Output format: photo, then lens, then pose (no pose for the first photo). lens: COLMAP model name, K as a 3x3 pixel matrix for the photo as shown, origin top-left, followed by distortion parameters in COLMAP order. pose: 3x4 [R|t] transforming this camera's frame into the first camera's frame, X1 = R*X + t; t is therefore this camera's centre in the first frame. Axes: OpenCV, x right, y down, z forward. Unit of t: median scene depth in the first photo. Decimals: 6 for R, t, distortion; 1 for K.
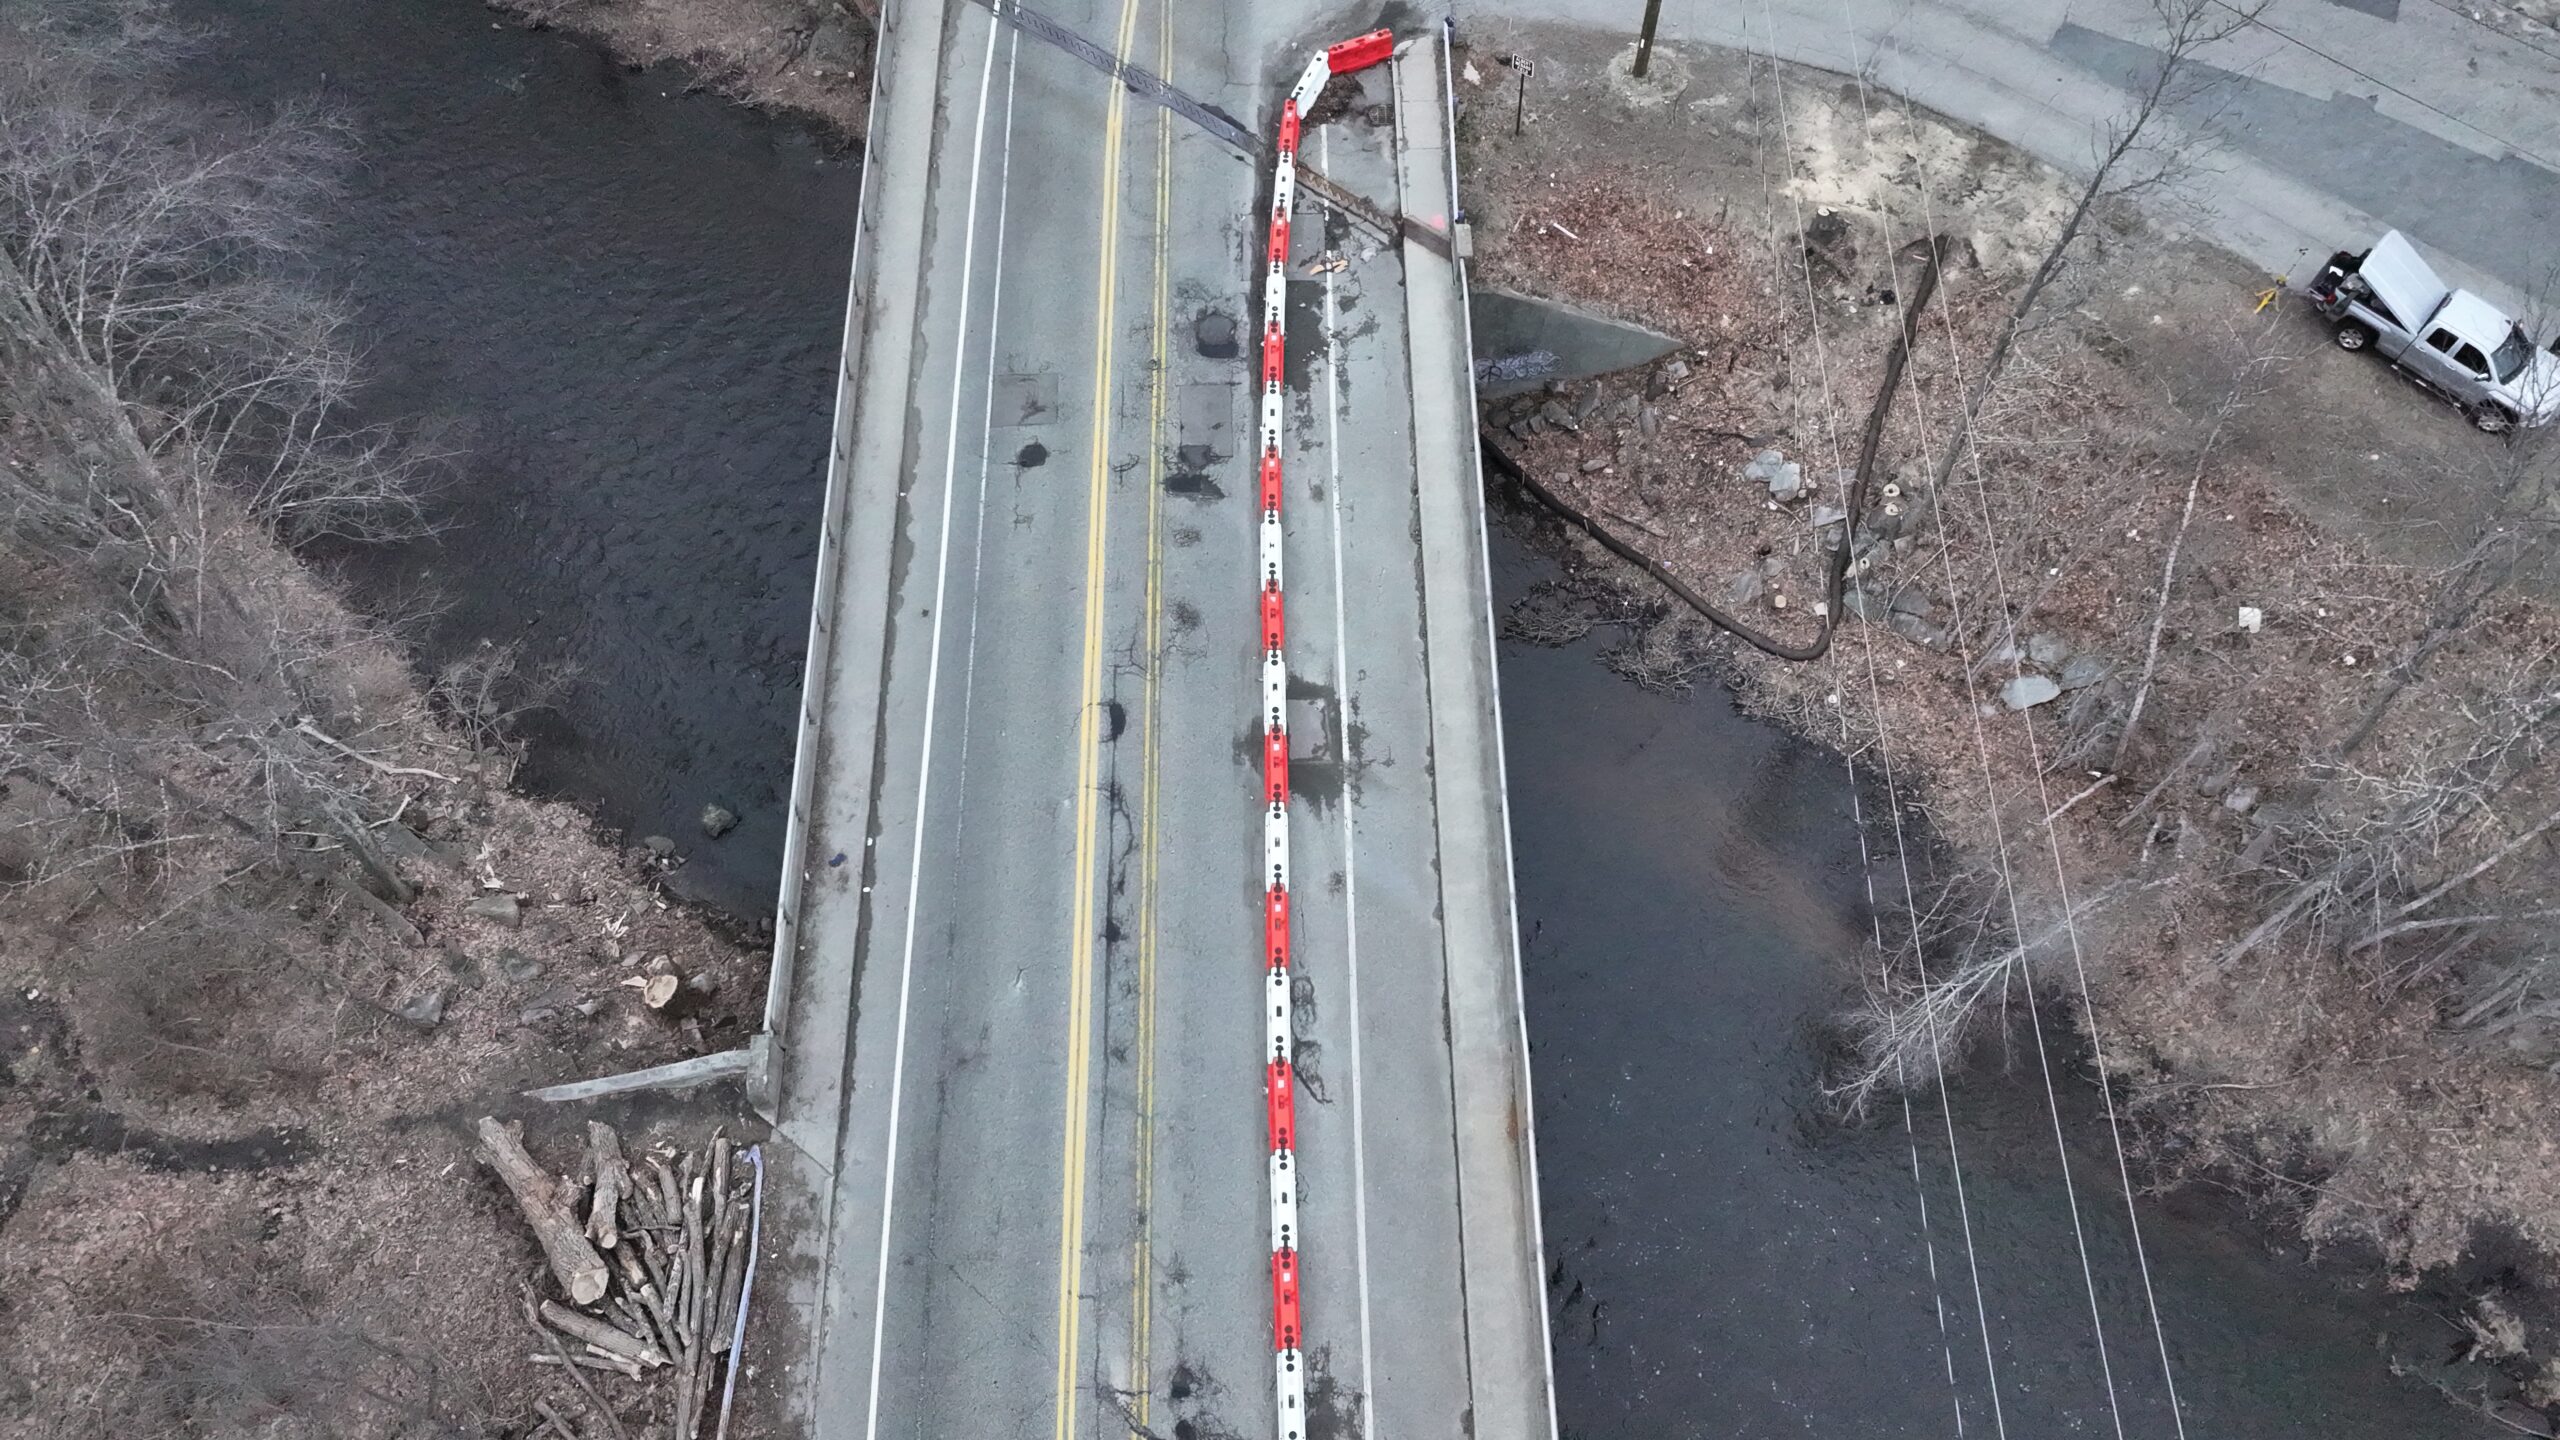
lens RADIAL K [[1797.3, 0, 1288.2], [0, 1797.3, 714.0], [0, 0, 1]] dist [0.007808, 0.000037]
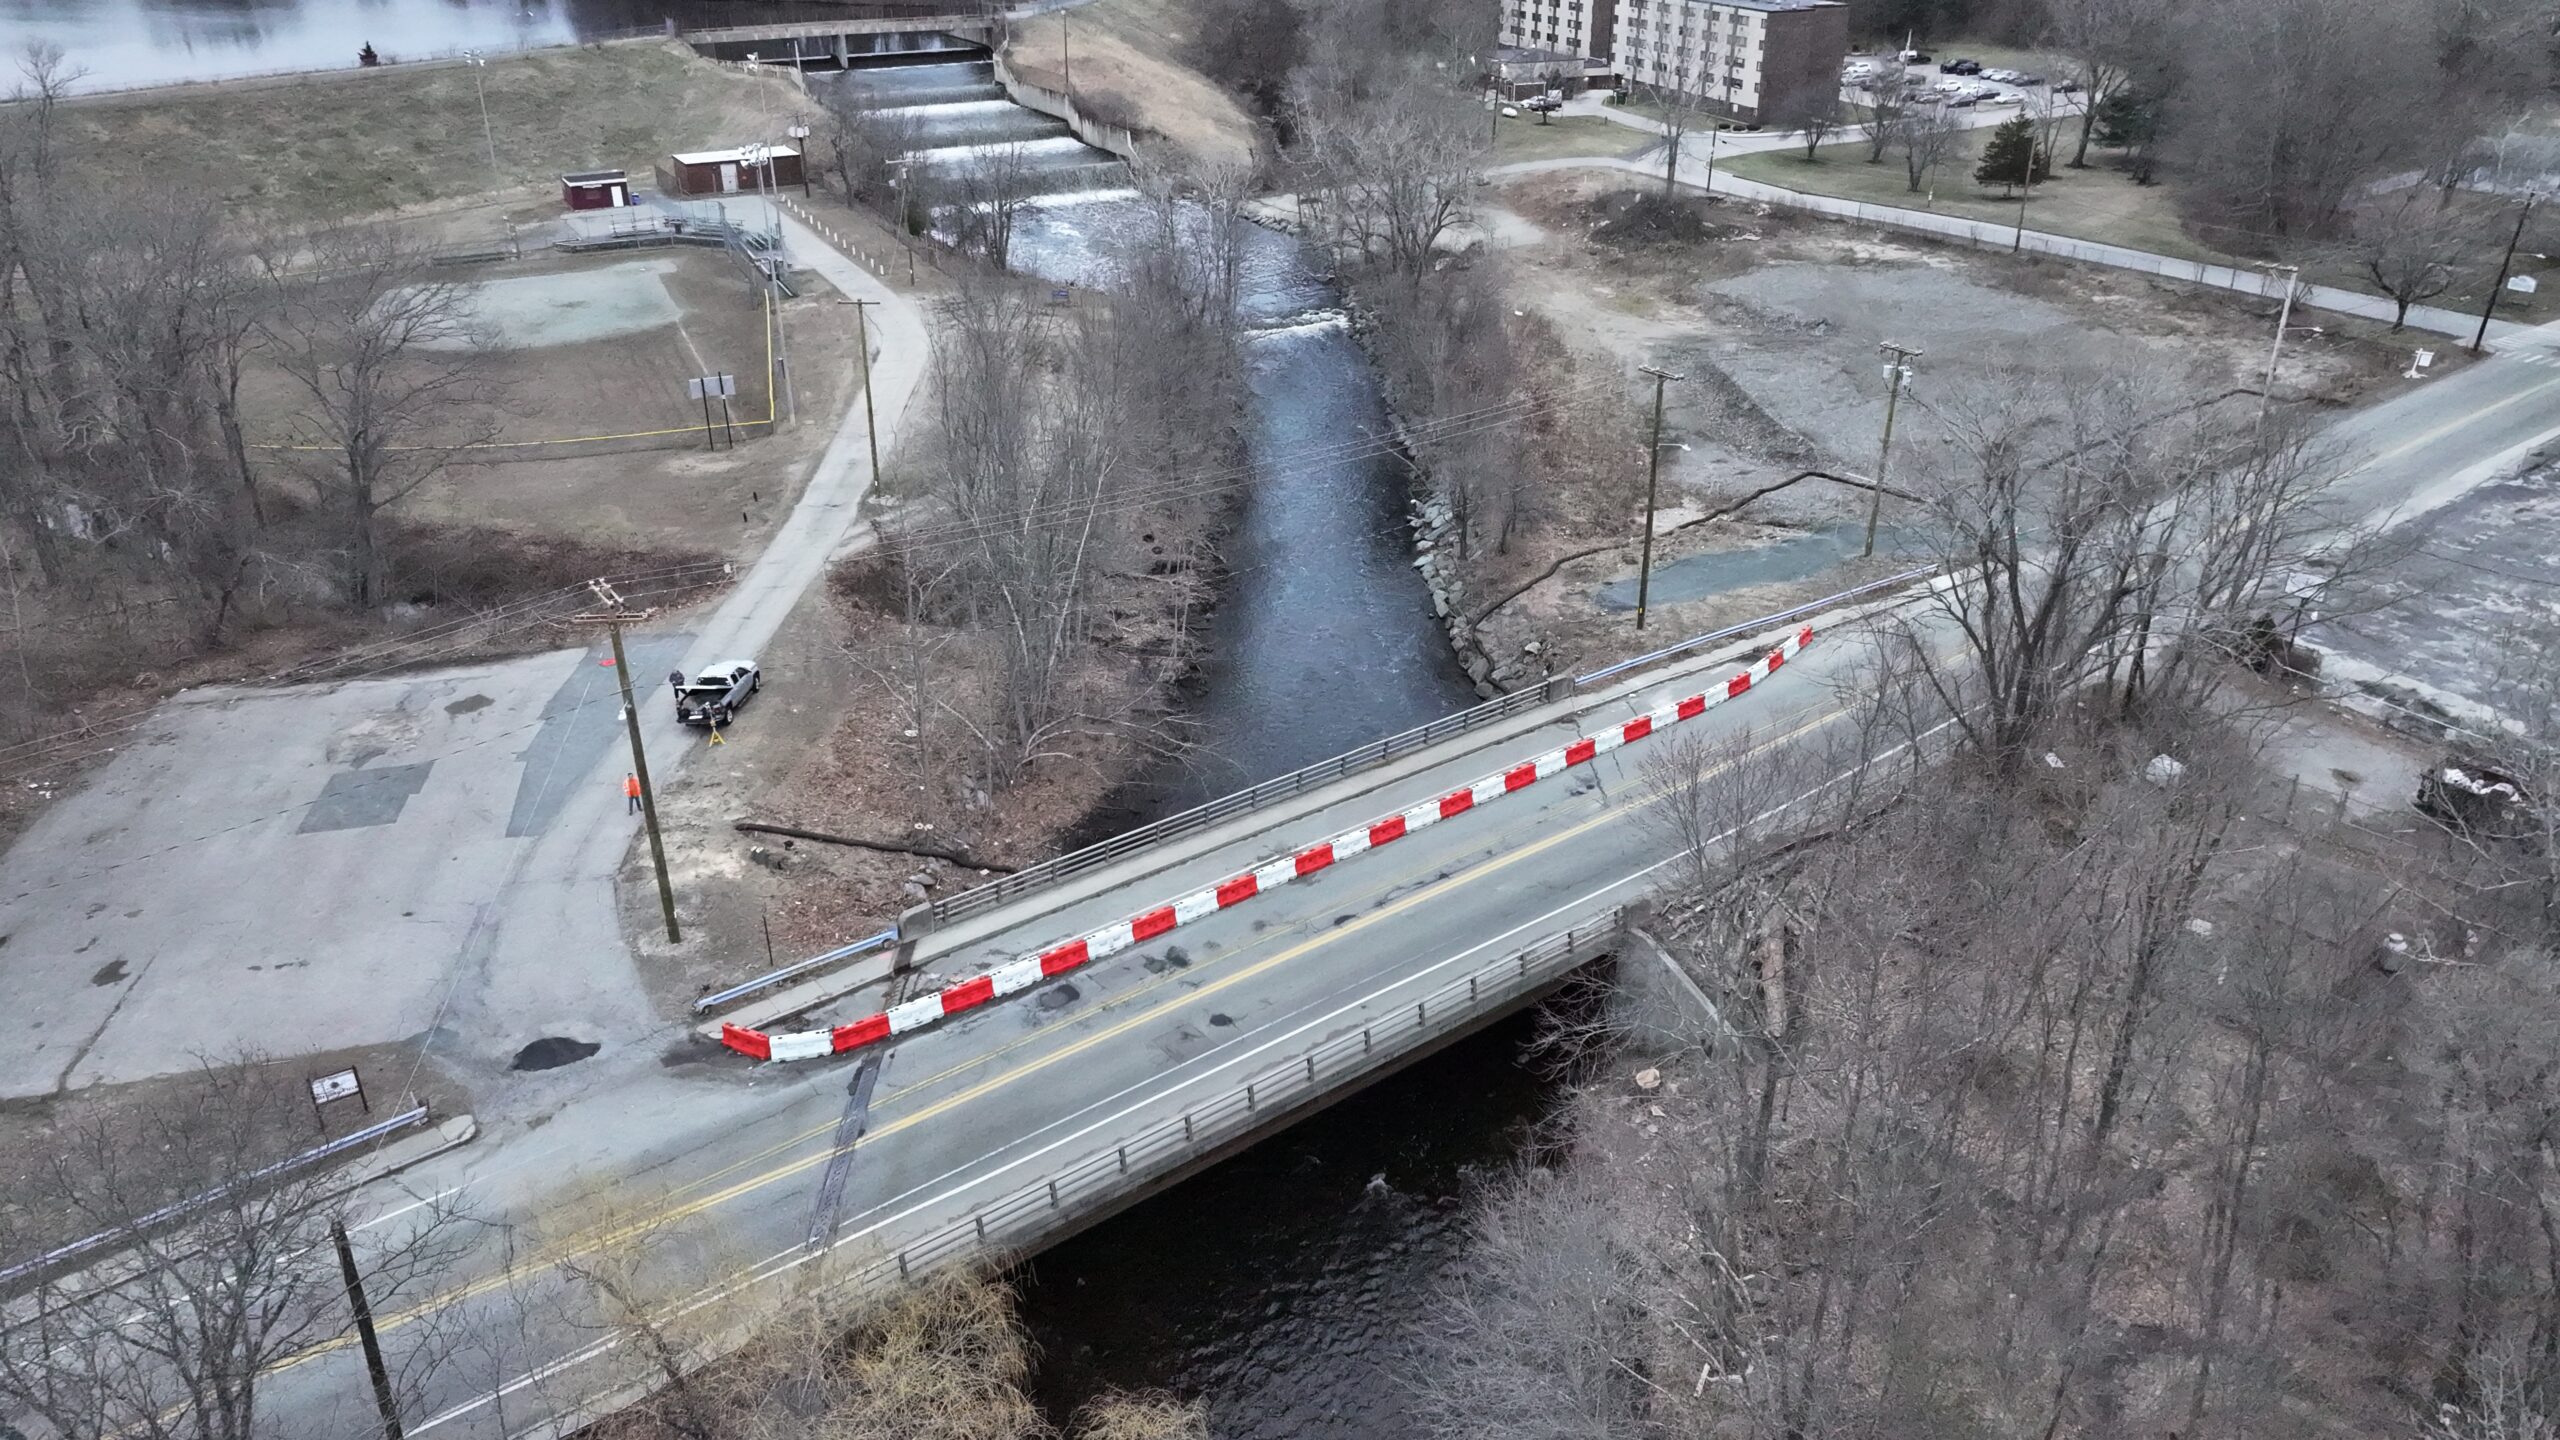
lens RADIAL K [[1793.8, 0, 1289.4], [0, 1793.8, 726.8], [0, 0, 1]] dist [0.008079, -0.001010]
pose [[-0.609748, -0.349466, 0.711393, -1.045630], [0.708137, 0.162964, 0.687012, -1.058871], [-0.356019, 0.922668, 0.148103, 0.555895]]
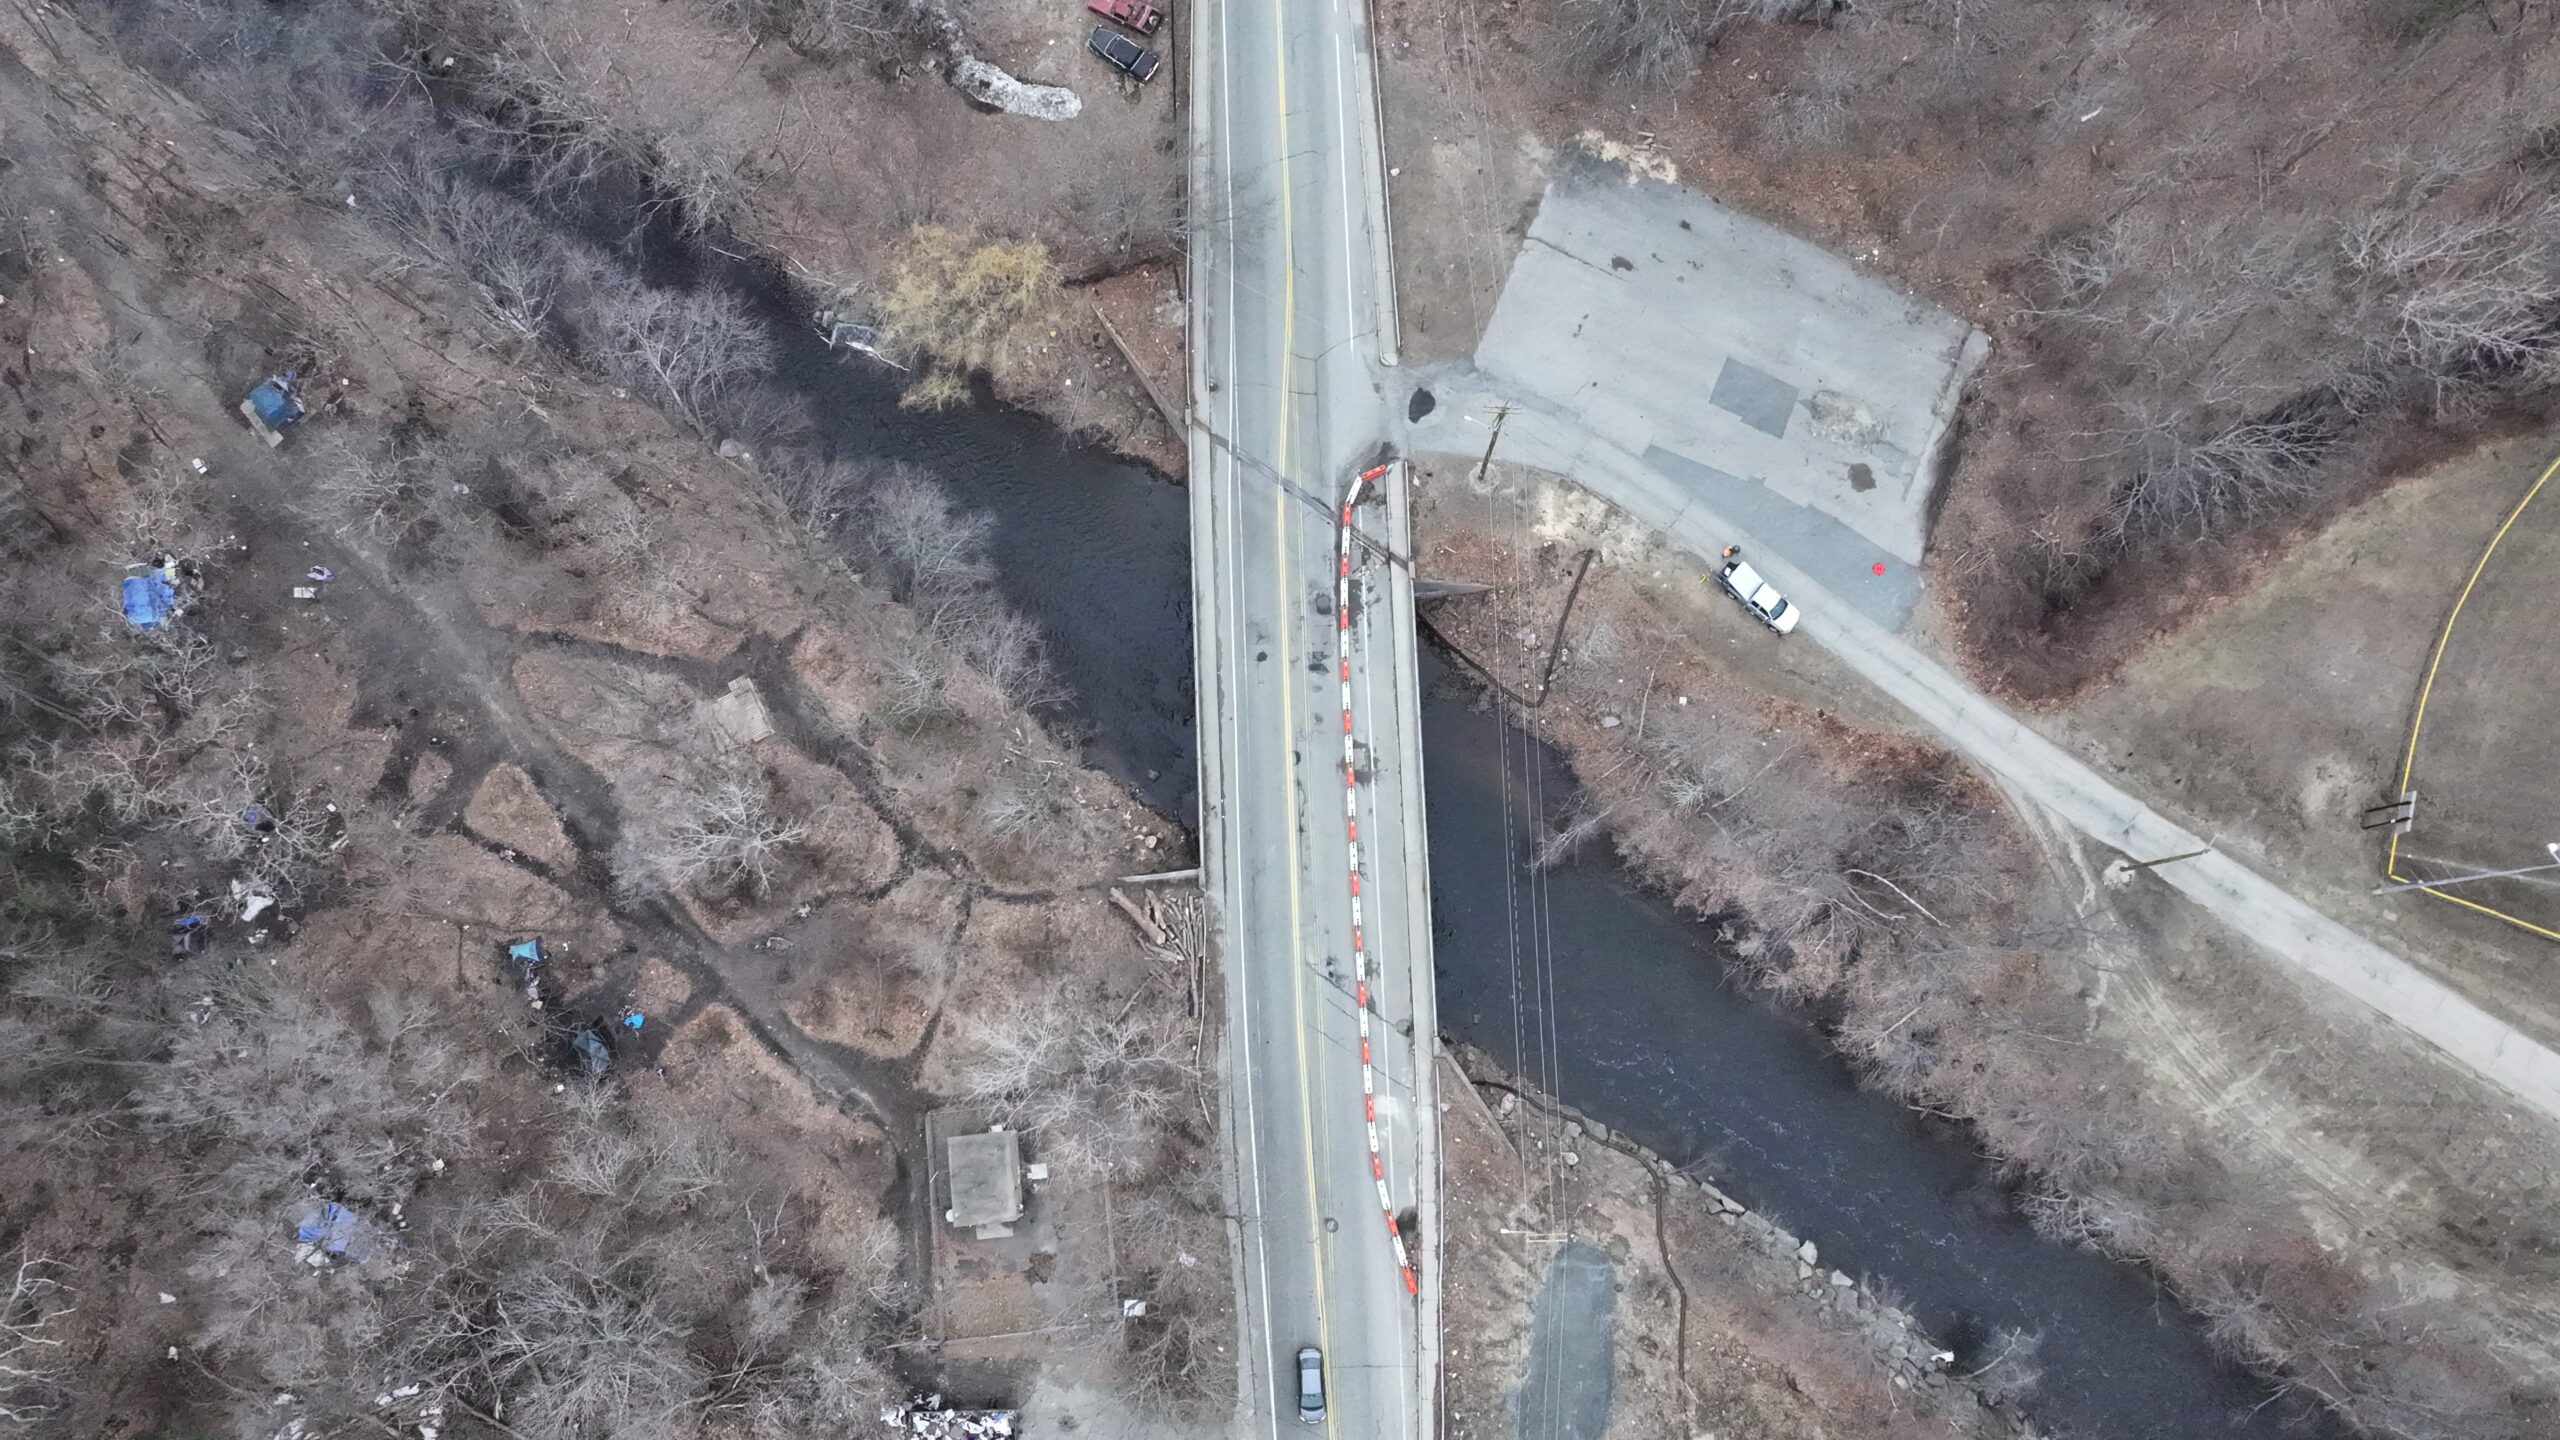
lens RADIAL K [[1786.9, 0, 1289.8], [0, 1786.9, 713.9], [0, 0, 1]] dist [0.009224, -0.003325]
pose [[0.999764, -0.021556, 0.002592, -0.104156], [0.019974, 0.959975, 0.279372, -0.831938], [-0.008511, -0.279254, 0.960180, -1.726375]]
